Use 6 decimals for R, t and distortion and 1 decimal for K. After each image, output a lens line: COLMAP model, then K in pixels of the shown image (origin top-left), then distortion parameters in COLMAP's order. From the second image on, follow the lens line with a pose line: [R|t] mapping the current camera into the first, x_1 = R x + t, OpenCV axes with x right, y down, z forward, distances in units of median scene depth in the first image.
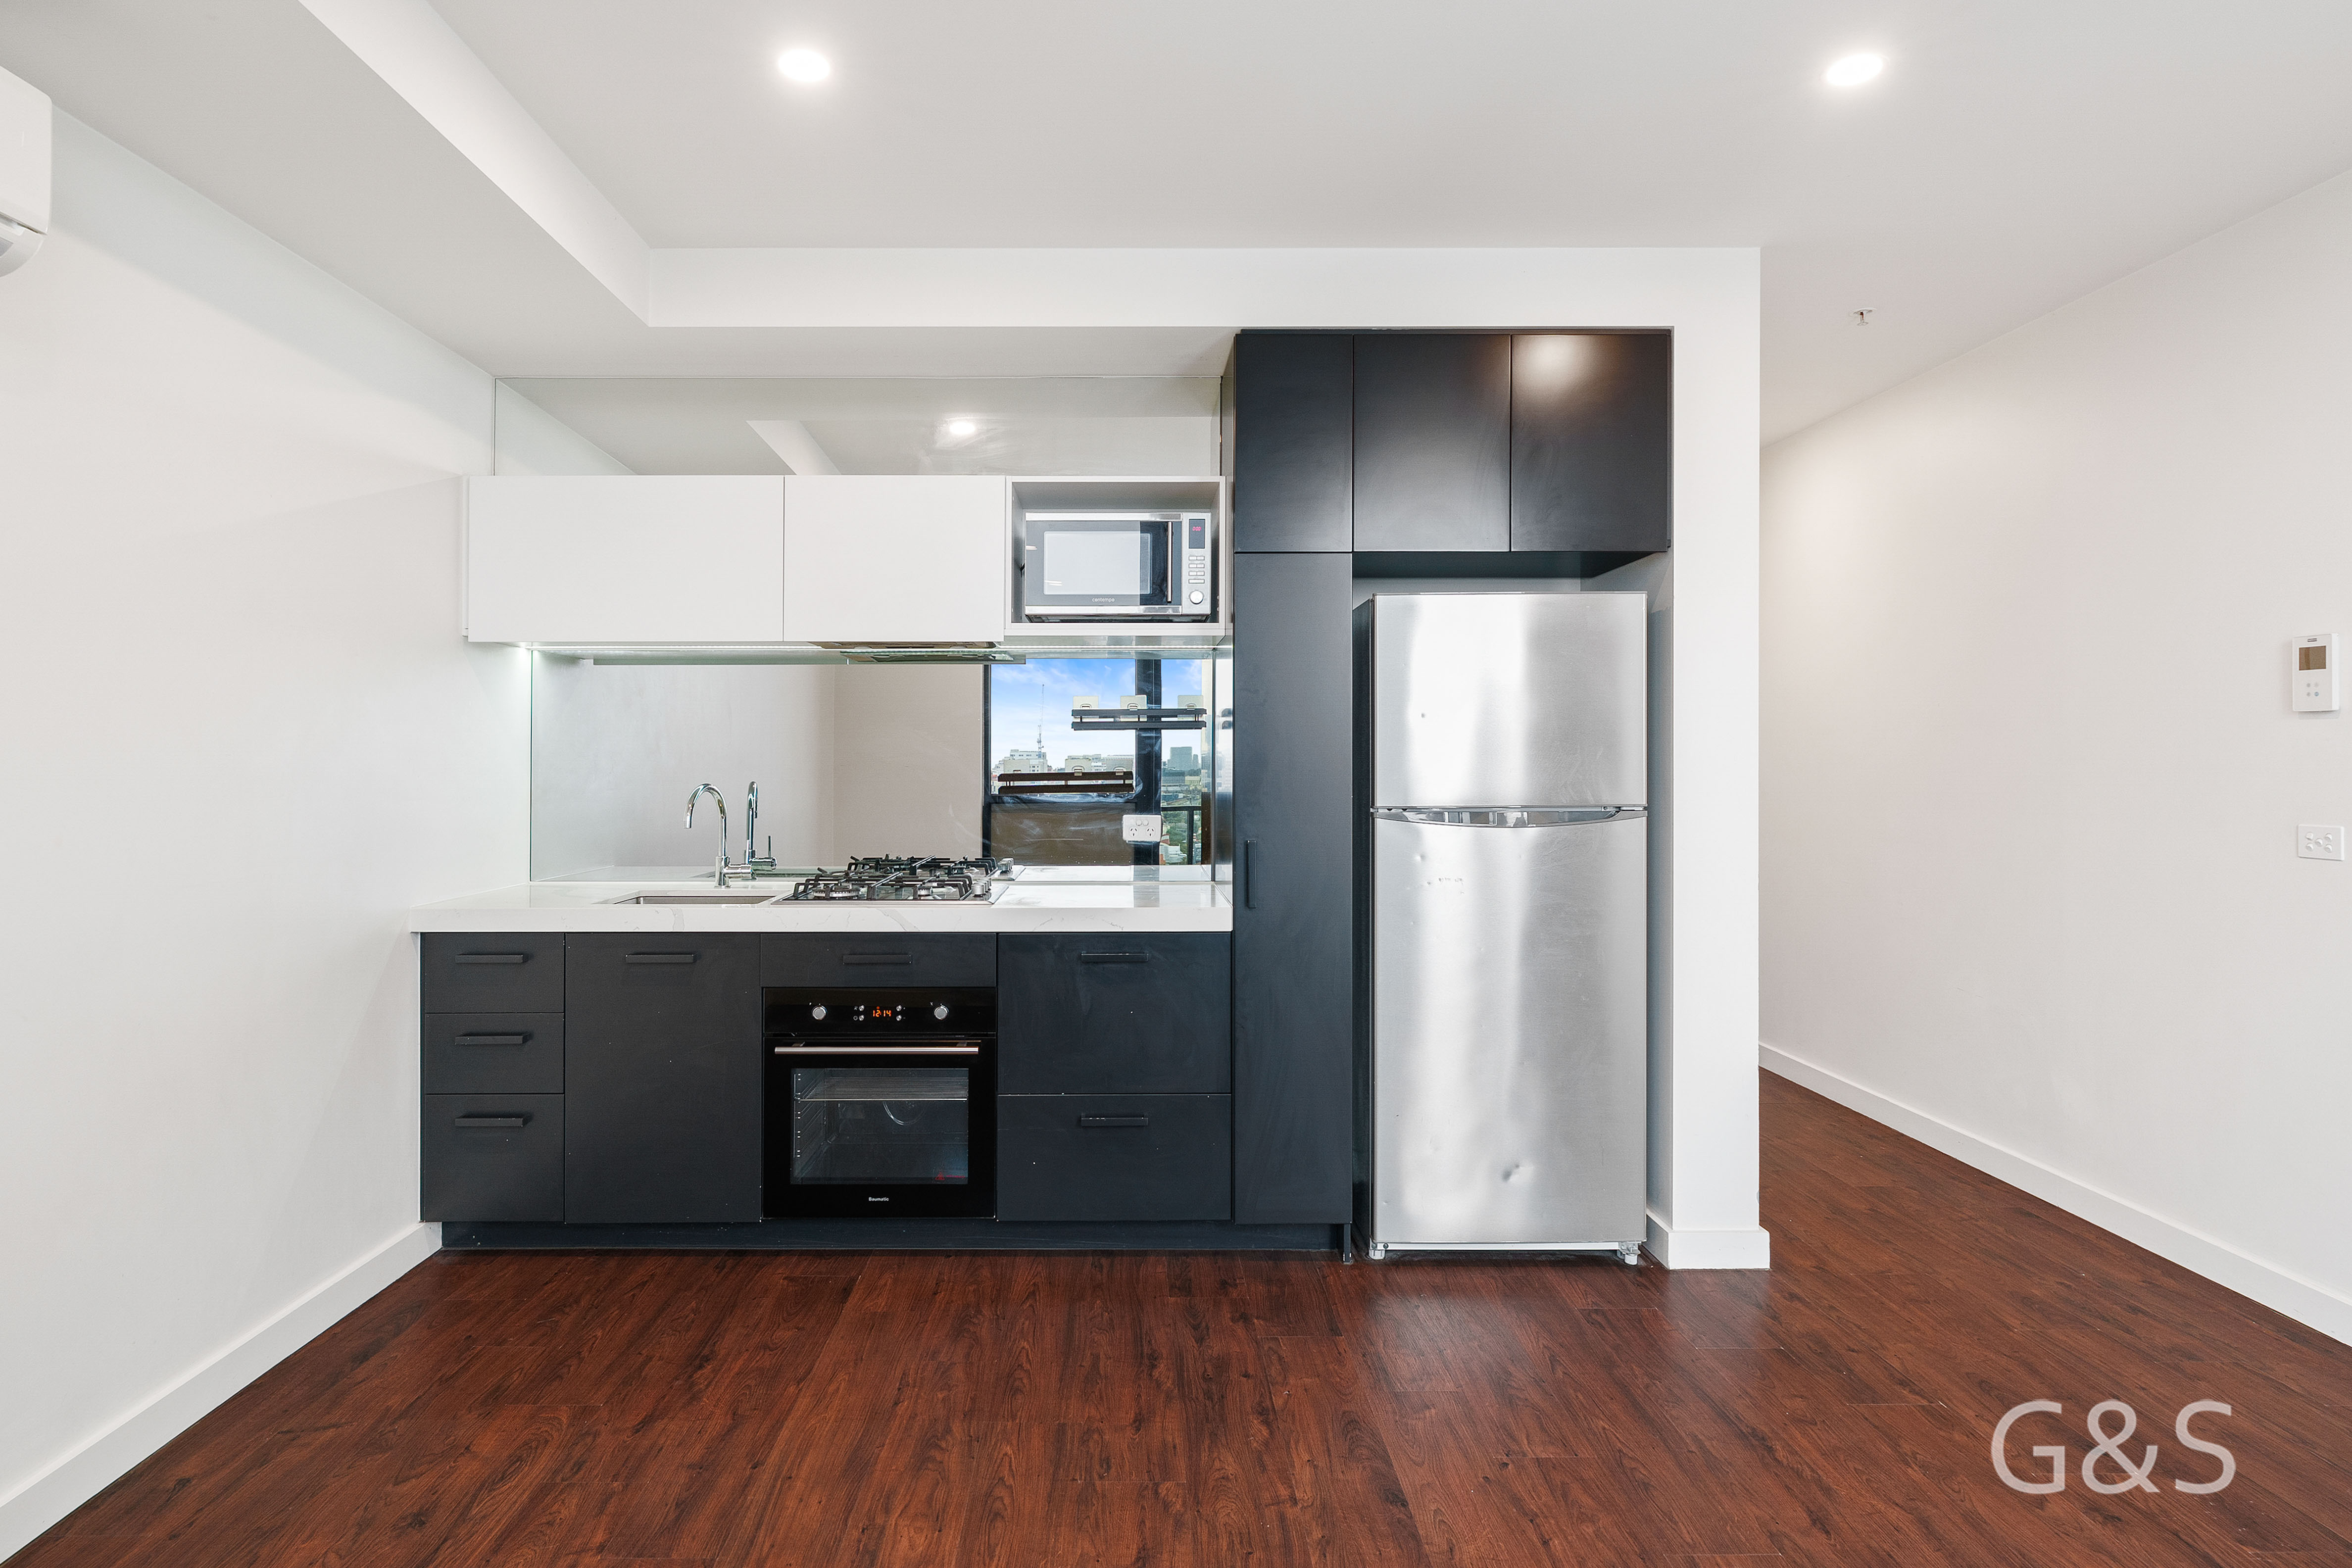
lens RADIAL K [[1377.7, 0, 1128.7], [0, 1377.7, 753.5], [0, 0, 1]] dist [0.000276, -0.001081]
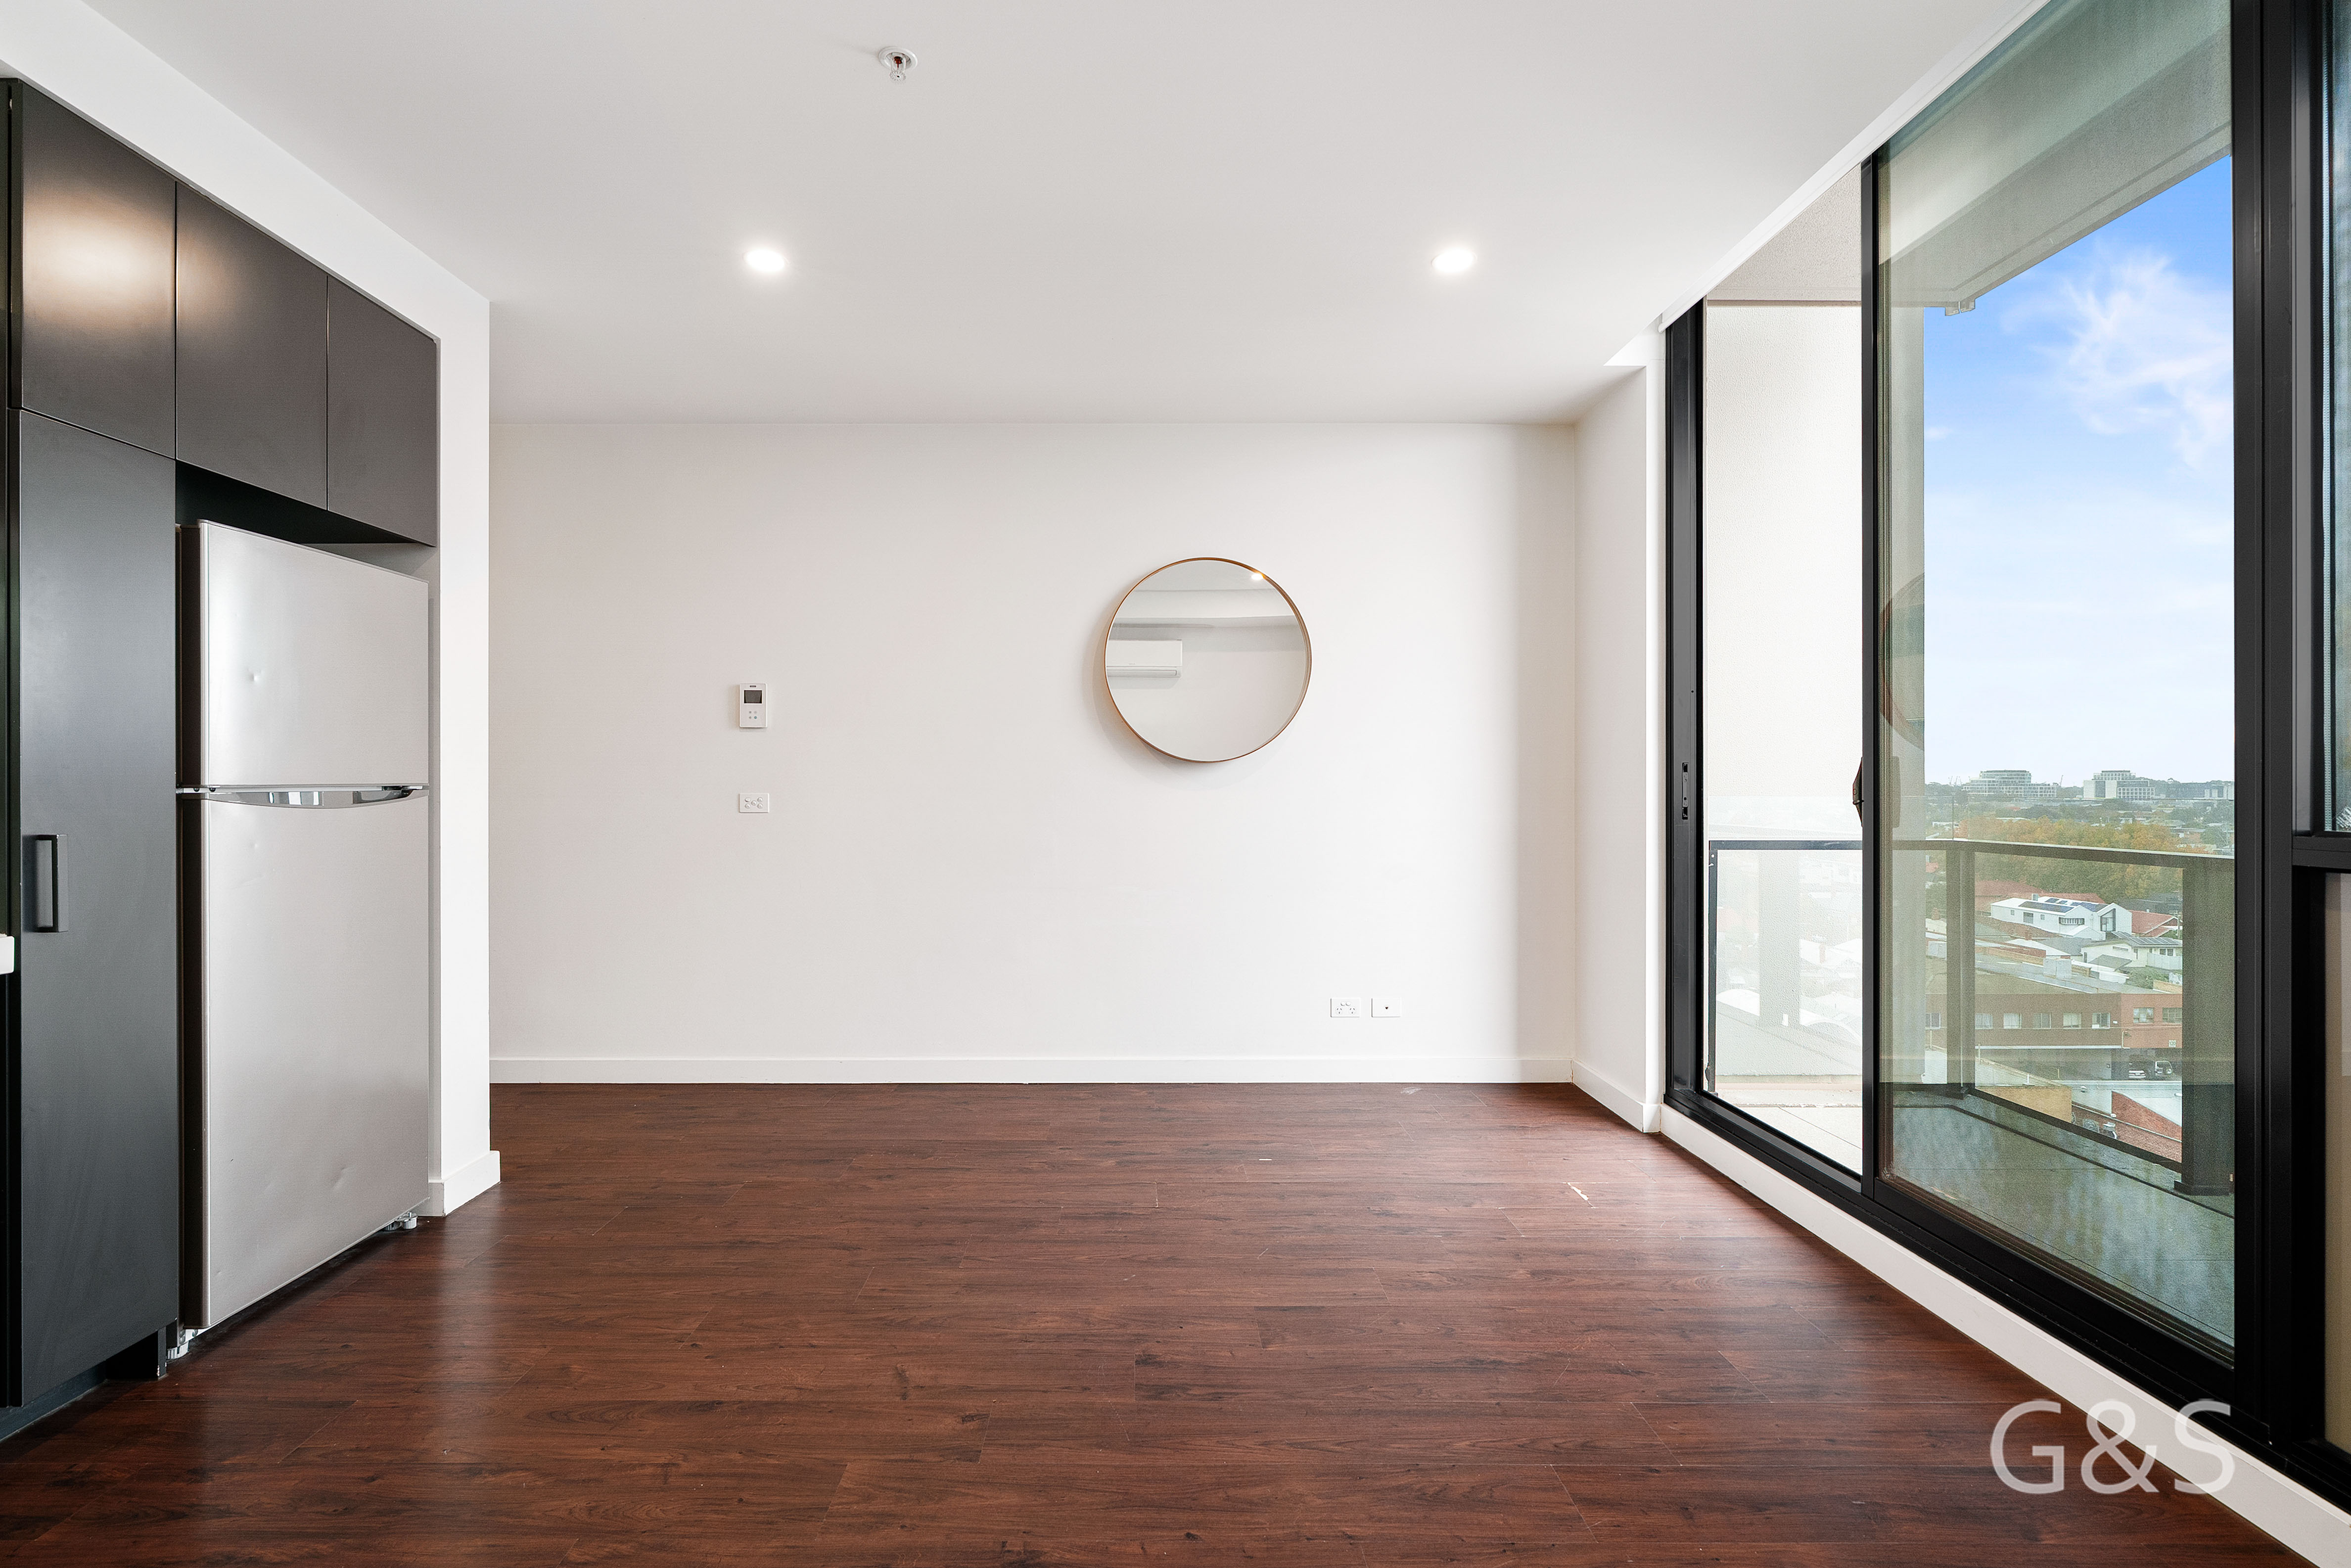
lens RADIAL K [[1088.6, 0, 1136.7], [0, 1088.6, 783.6], [0, 0, 1]] dist [0.002226, 0.000646]
pose [[0.007322, 0.002699, 0.999970, -0.459166], [-0.003046, 0.999992, -0.002677, 0.038243], [-0.999969, -0.003026, 0.007330, 0.458944]]
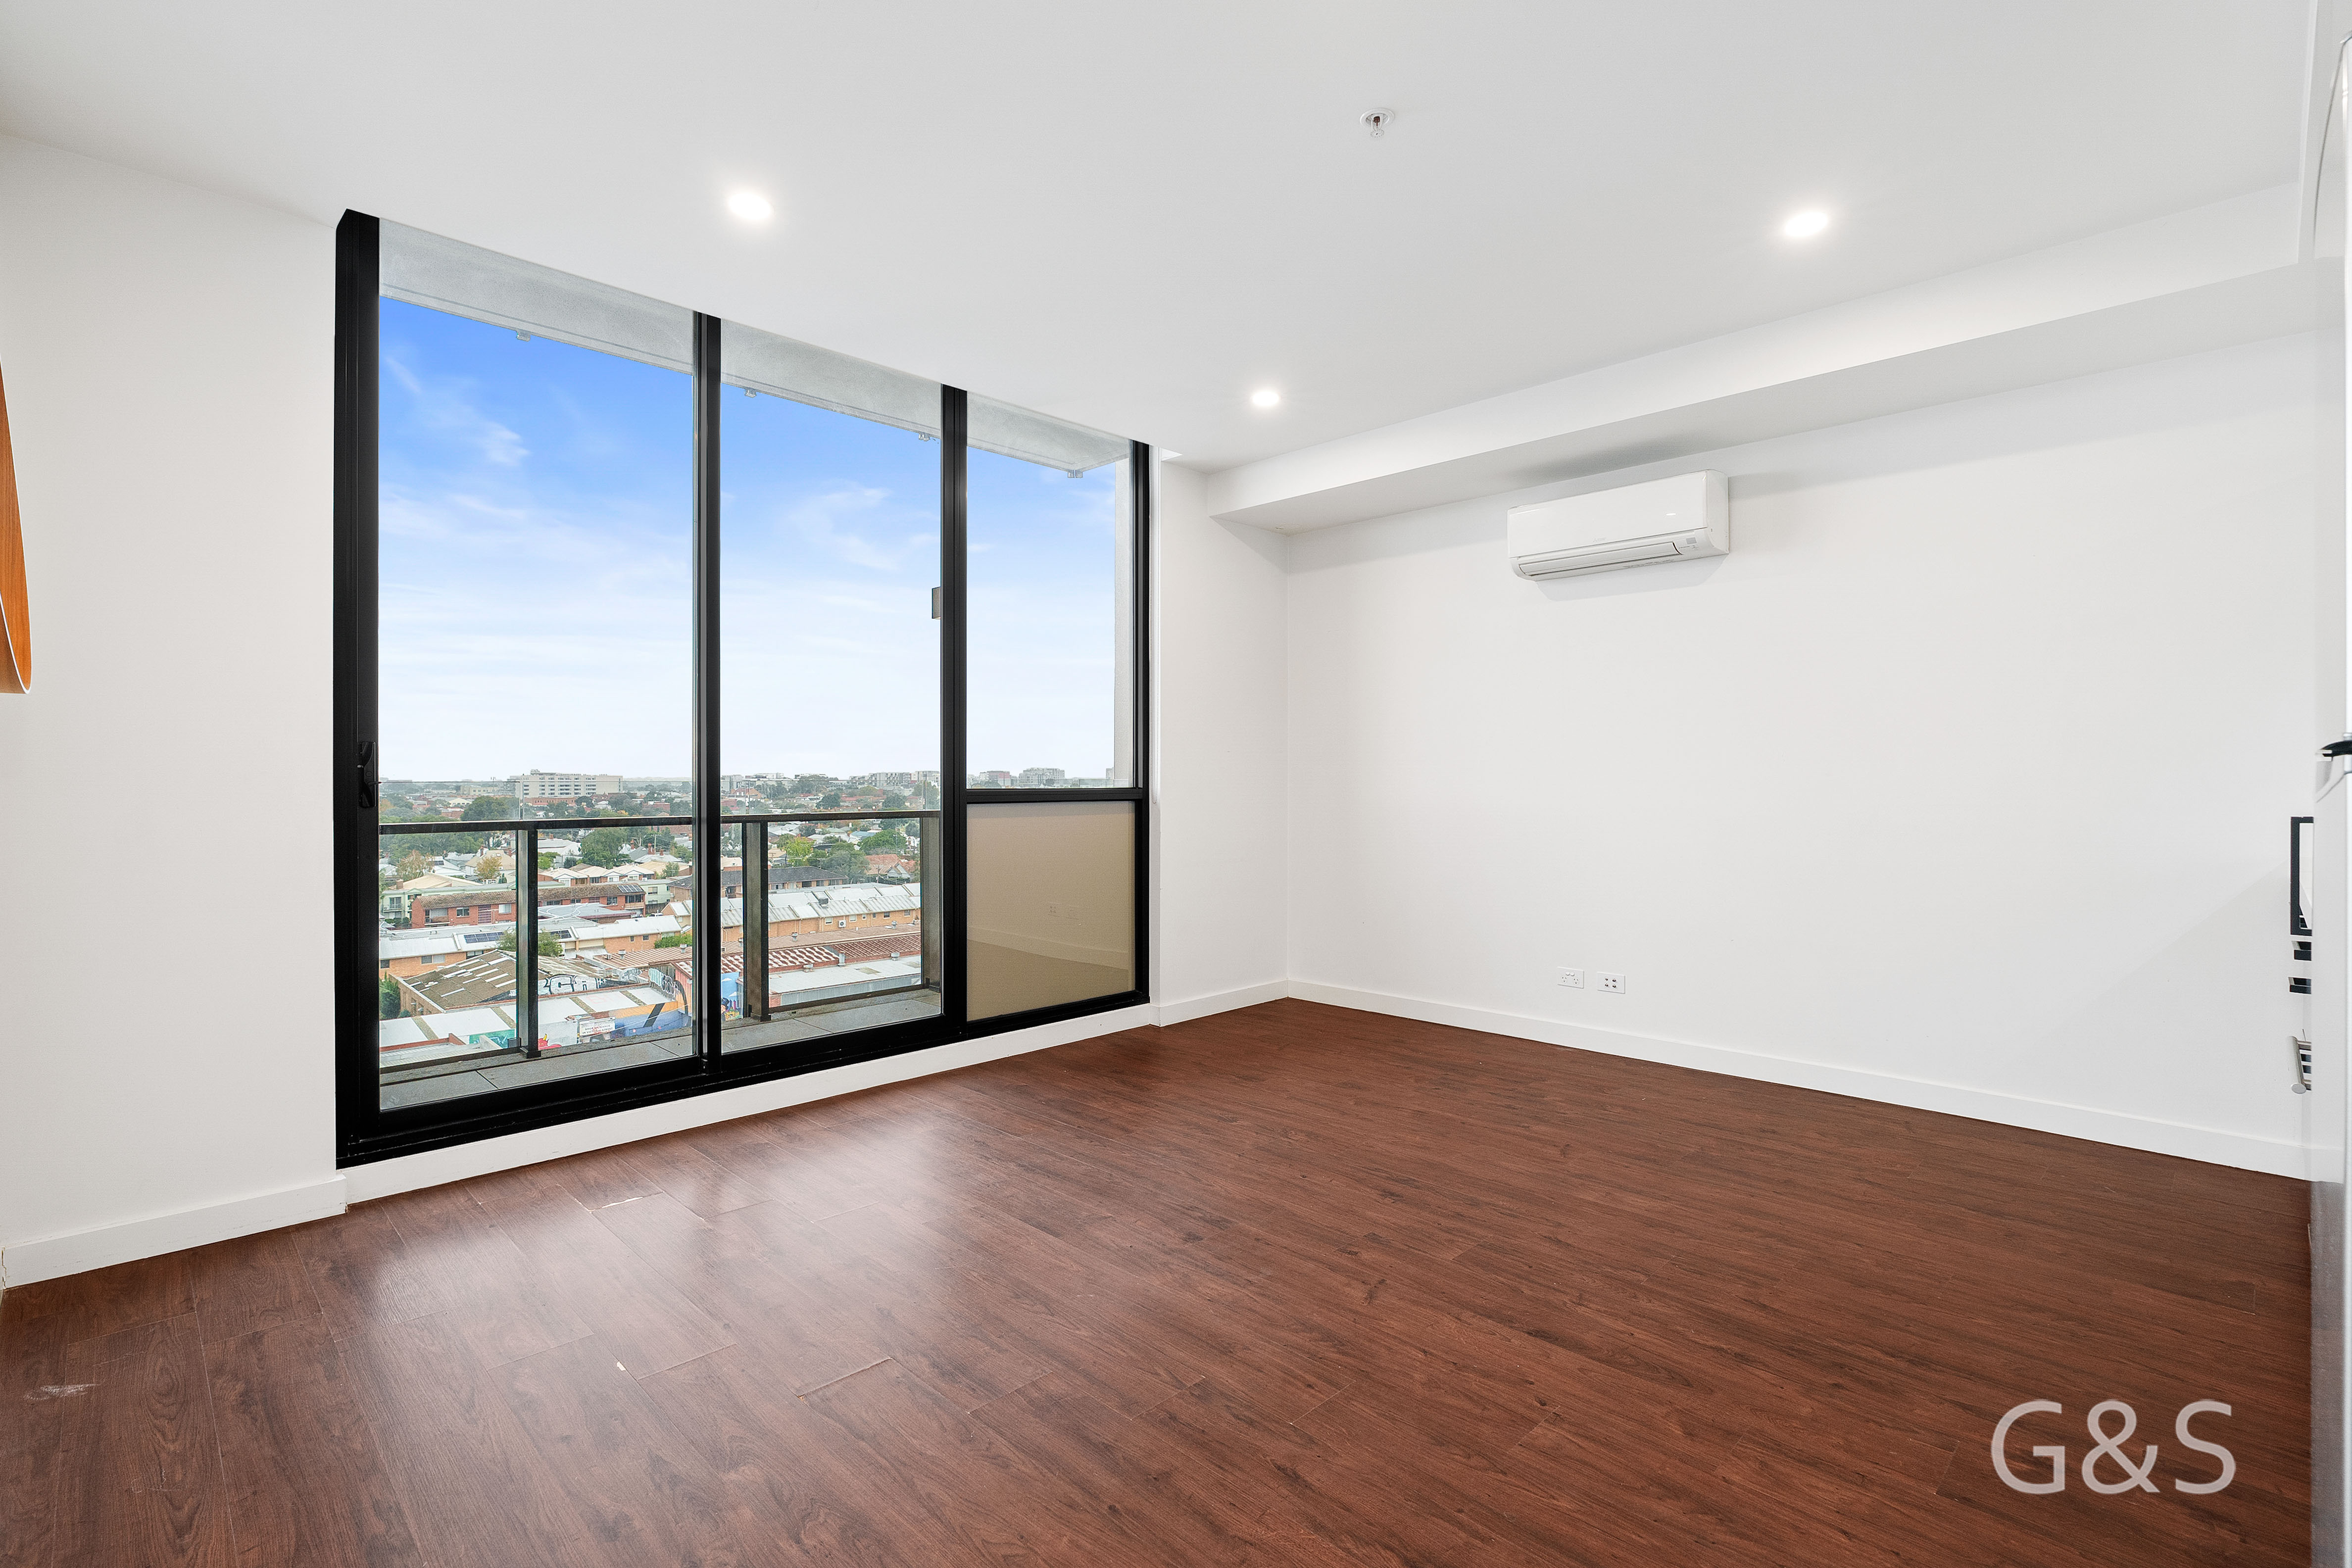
lens RADIAL K [[1071.0, 0, 1176.0], [0, 1071.0, 784.0], [0, 0, 1]] dist [-0.000641, 0.000365]
pose [[-0.716922, 0.006057, -0.697127, 0.728757], [0.005076, 0.999981, 0.003468, 0.048148], [0.697135, -0.001052, -0.716939, 1.000564]]
